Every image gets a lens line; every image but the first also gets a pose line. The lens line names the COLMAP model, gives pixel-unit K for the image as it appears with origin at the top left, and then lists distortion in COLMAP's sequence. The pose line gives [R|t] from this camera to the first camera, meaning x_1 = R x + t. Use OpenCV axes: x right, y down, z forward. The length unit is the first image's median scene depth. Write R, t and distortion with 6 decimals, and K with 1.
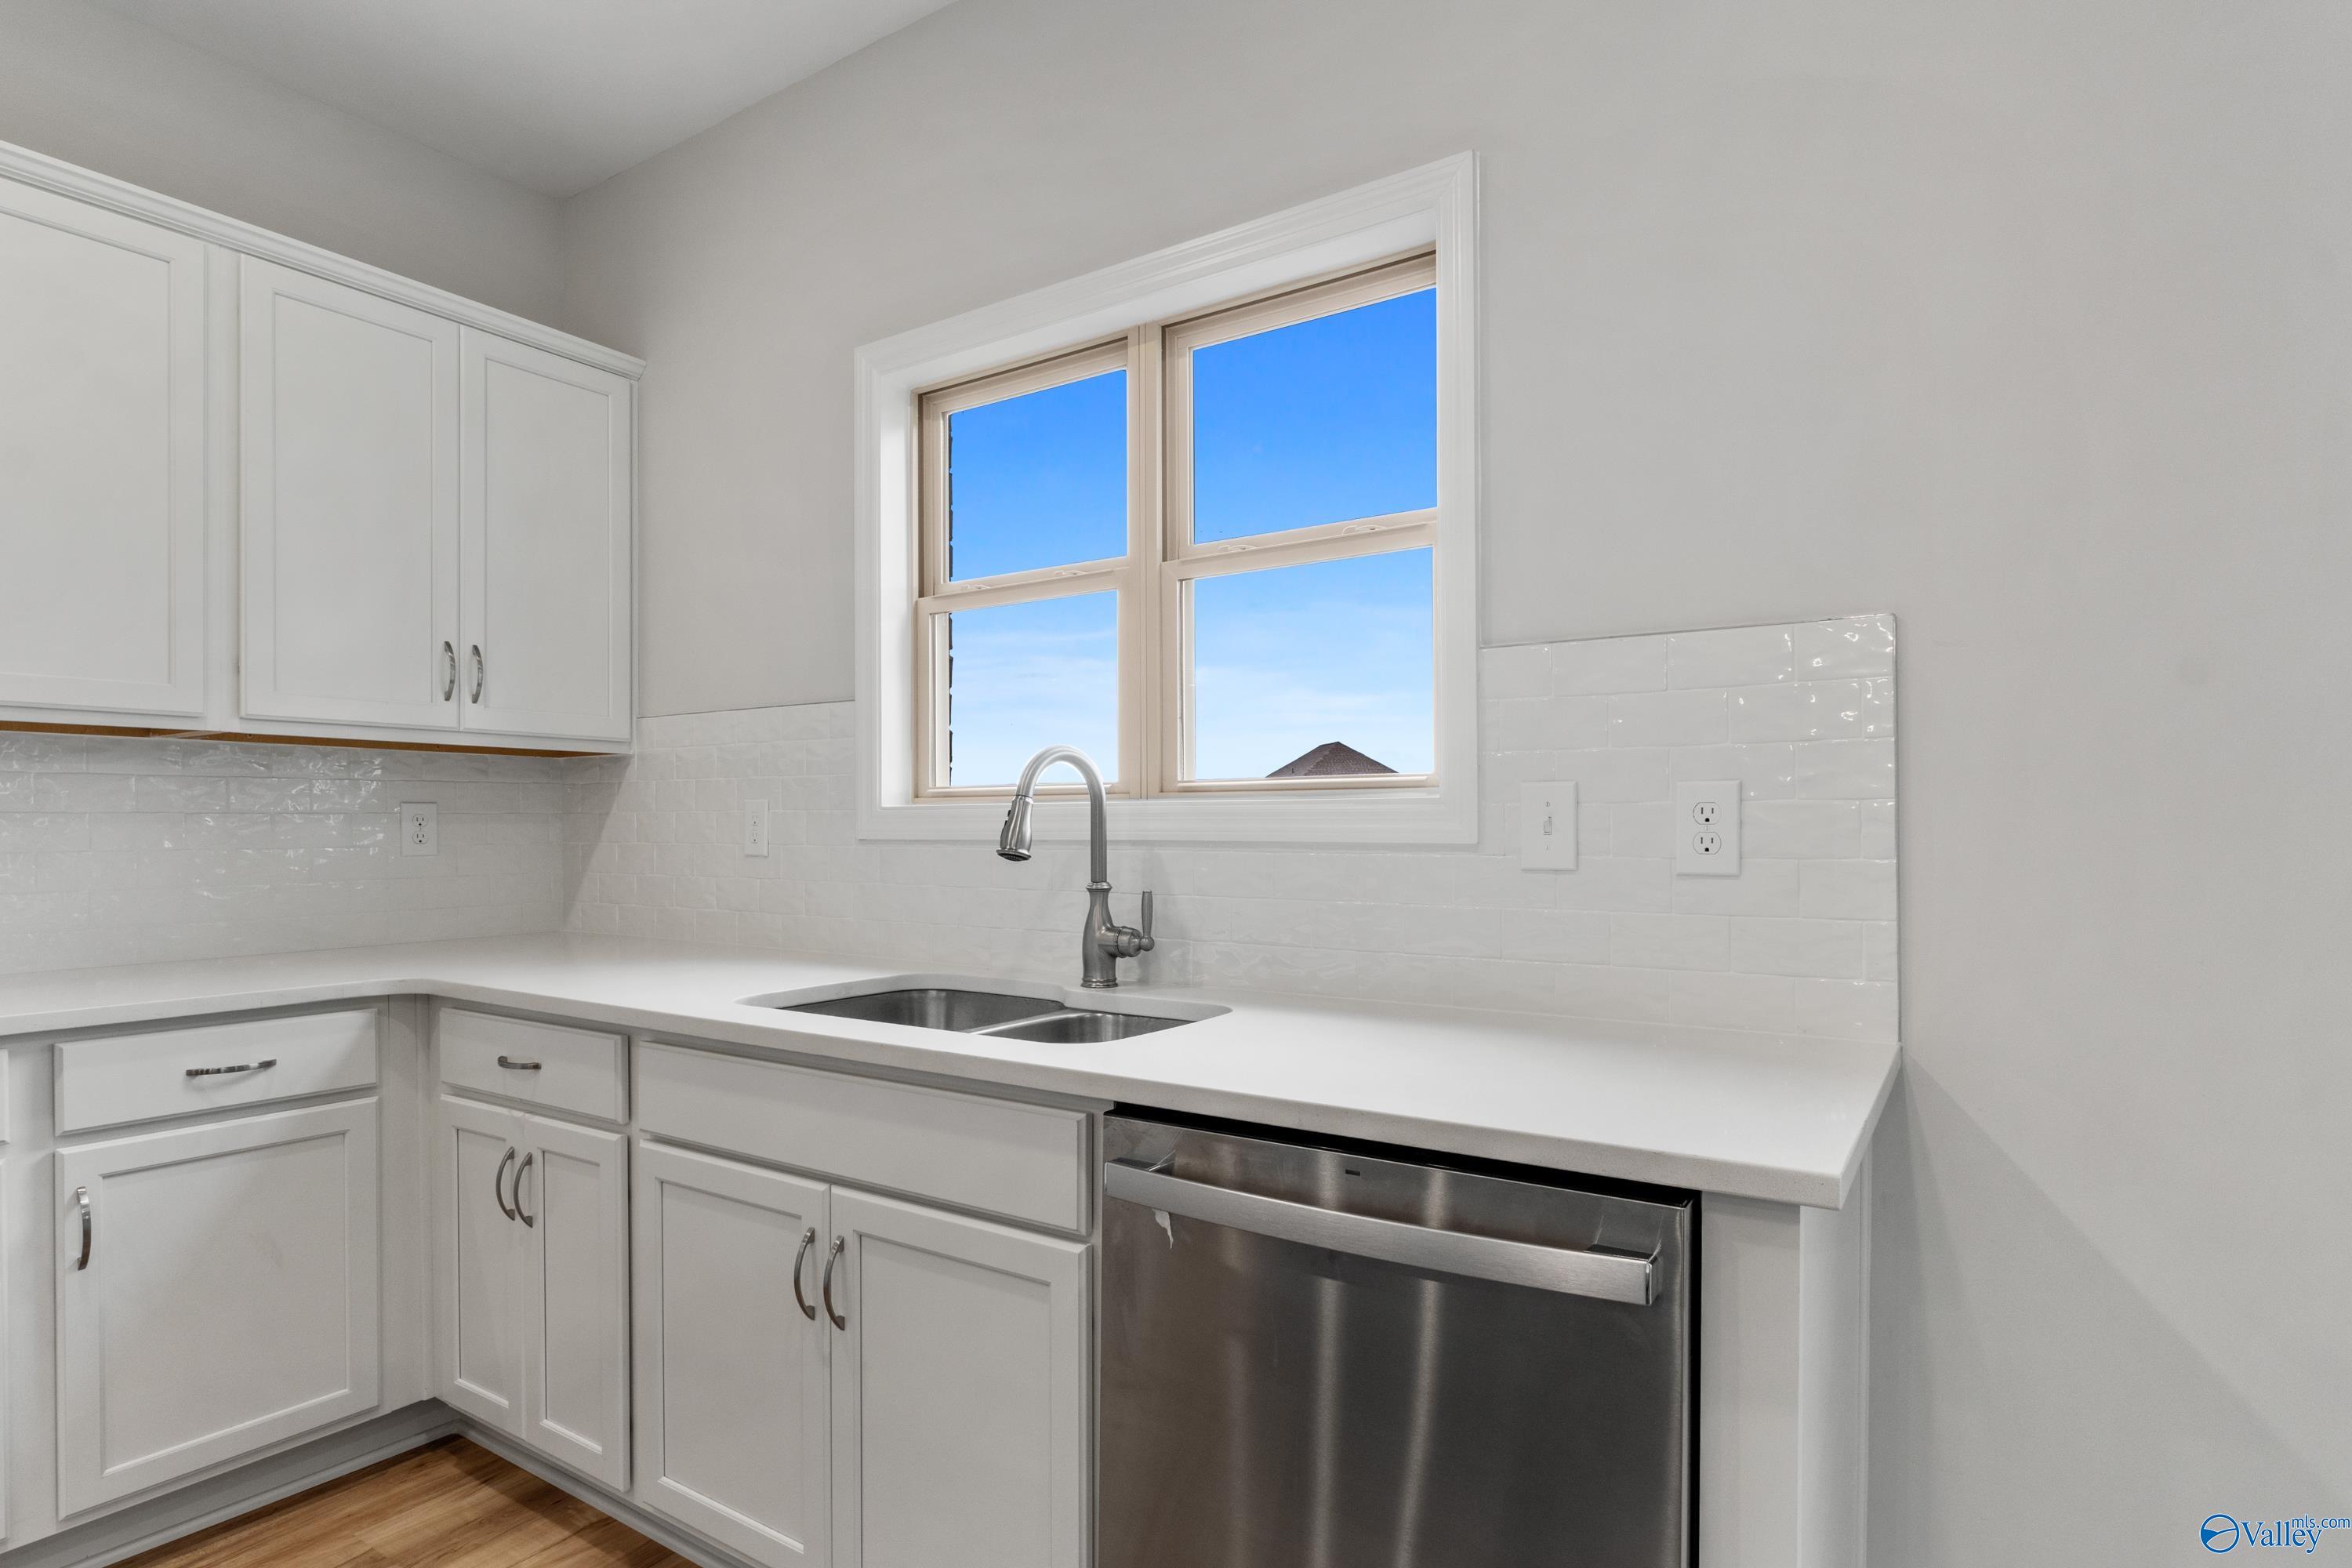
lens RADIAL K [[1226.0, 0, 1157.2], [0, 1226.0, 826.9], [0, 0, 1]] dist [-0.001151, -0.003644]
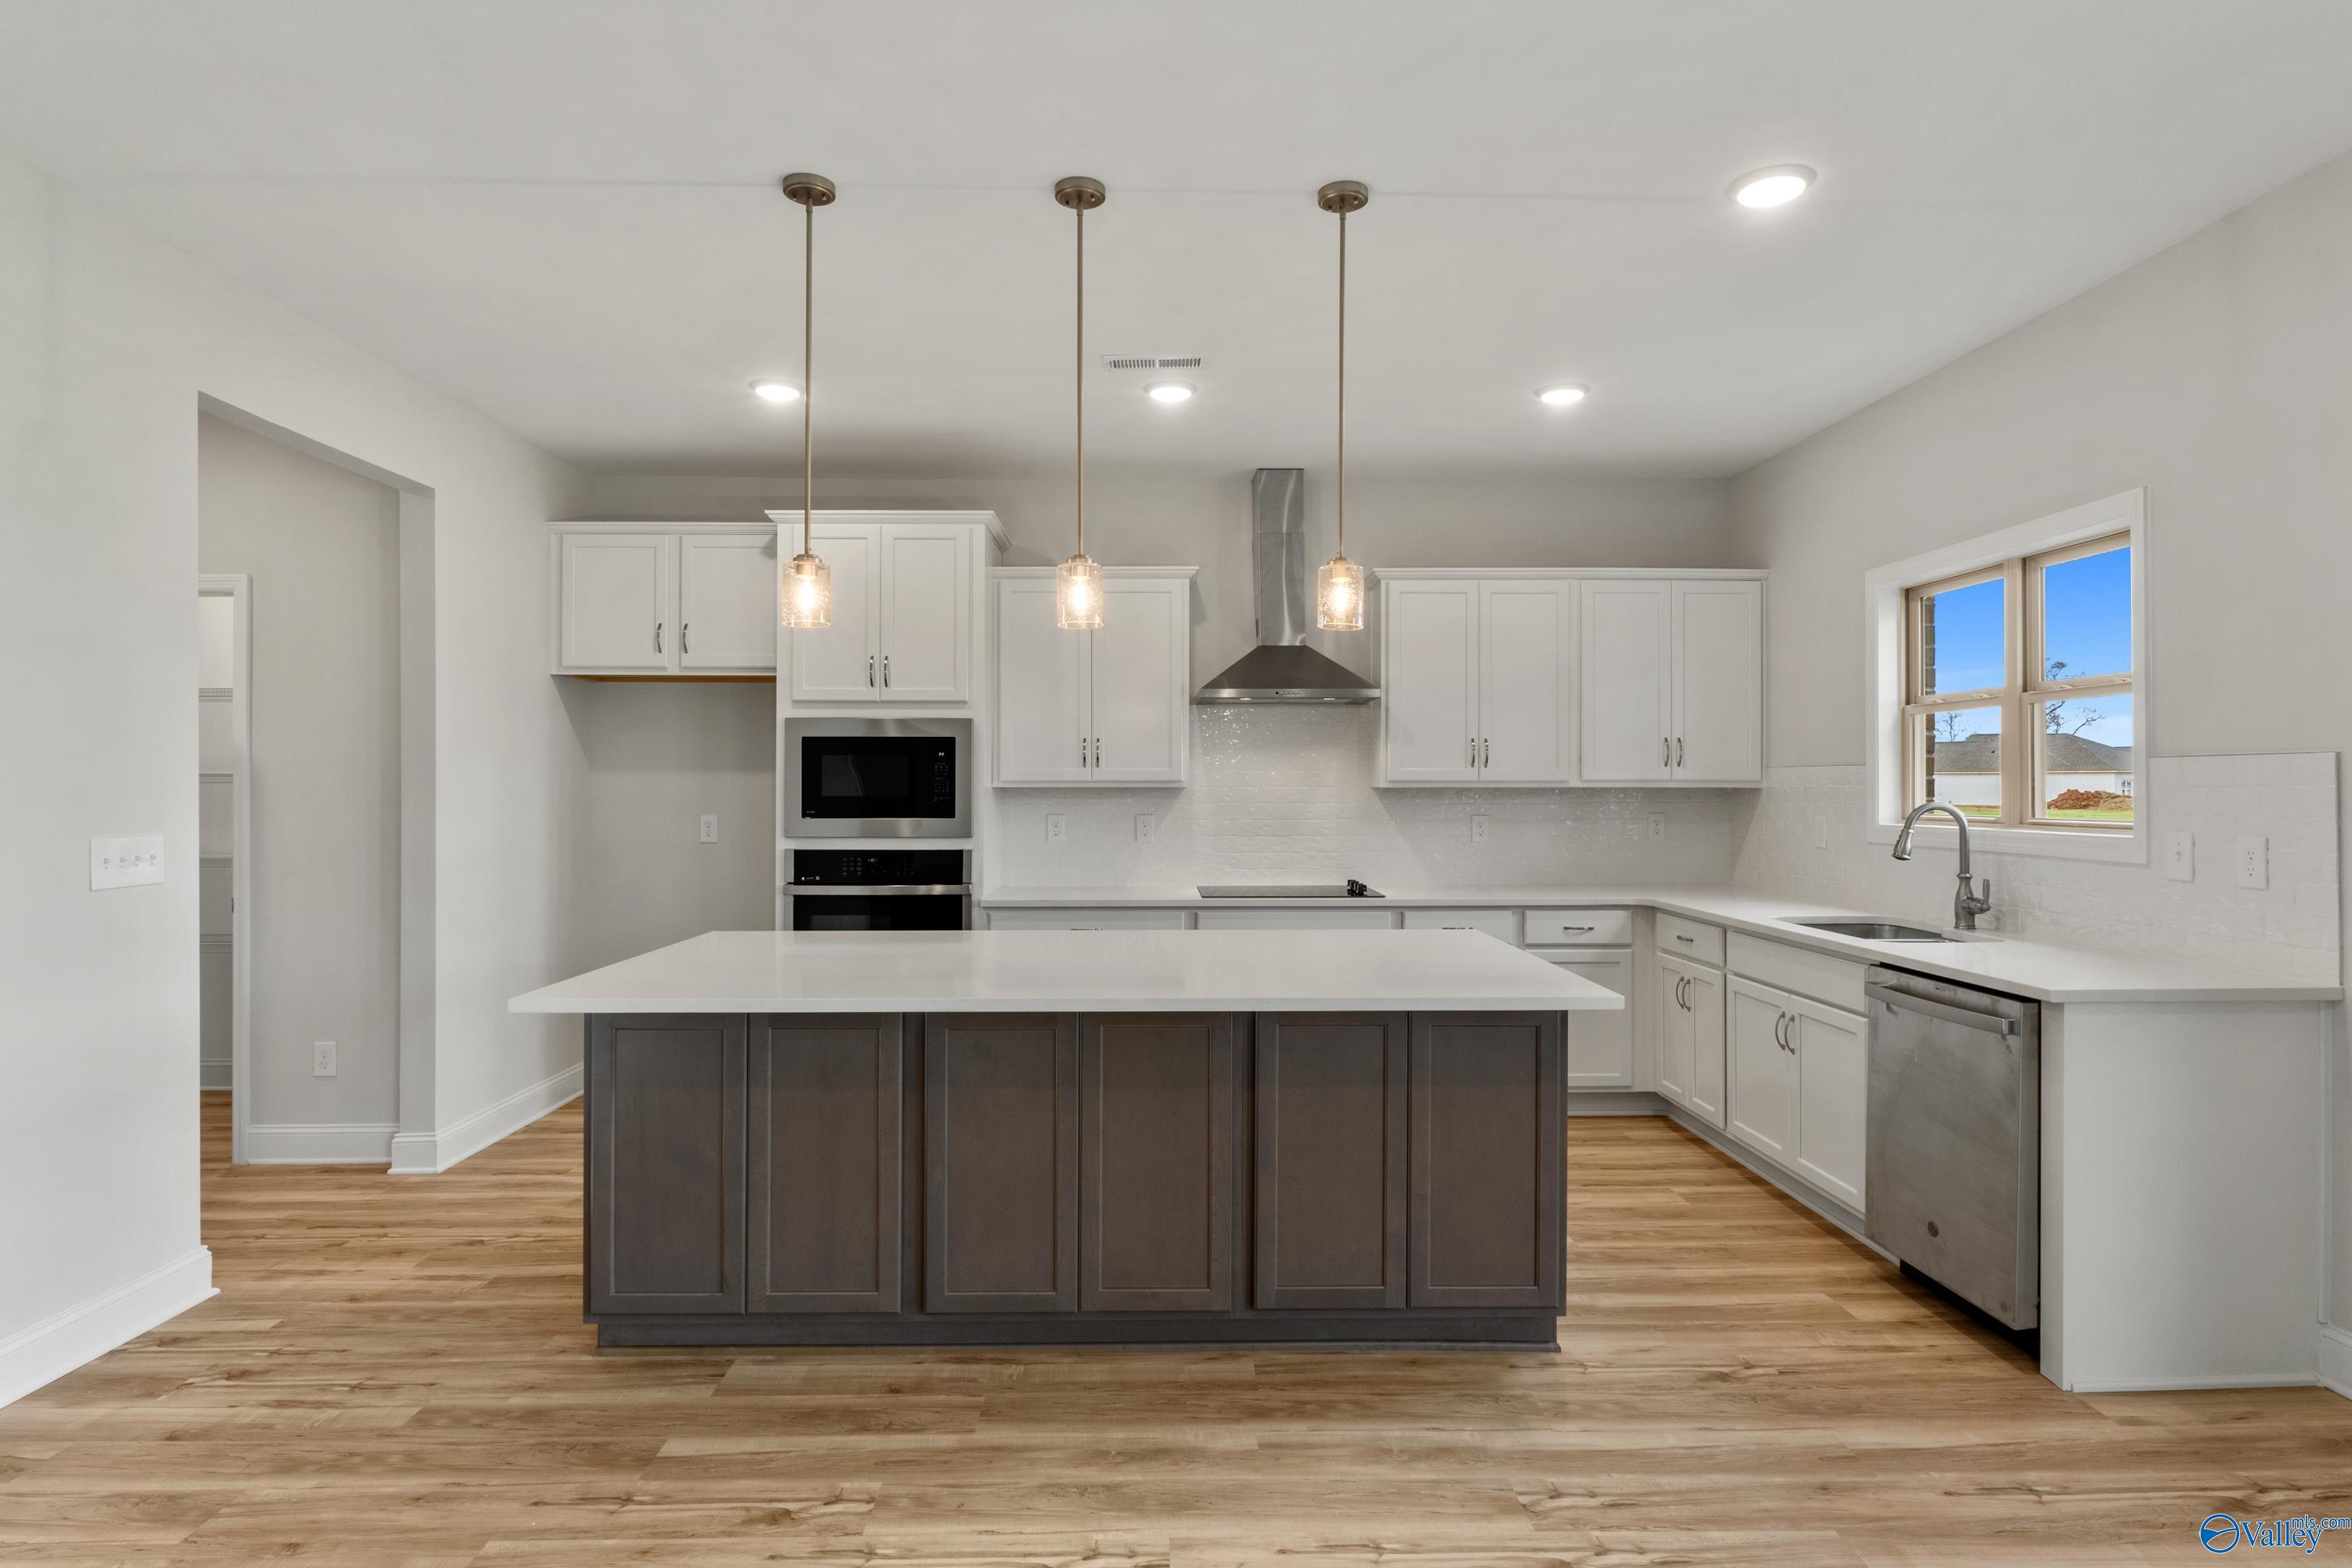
lens RADIAL K [[1226.0, 0, 1193.8], [0, 1226.0, 784.5], [0, 0, 1]] dist [-0.001151, -0.003644]
pose [[0.581472, 0.000286, -0.813566, 0.768926], [-0.002122, 0.999997, -0.001165, -0.083163], [0.813563, 0.002404, 0.581471, -1.021723]]
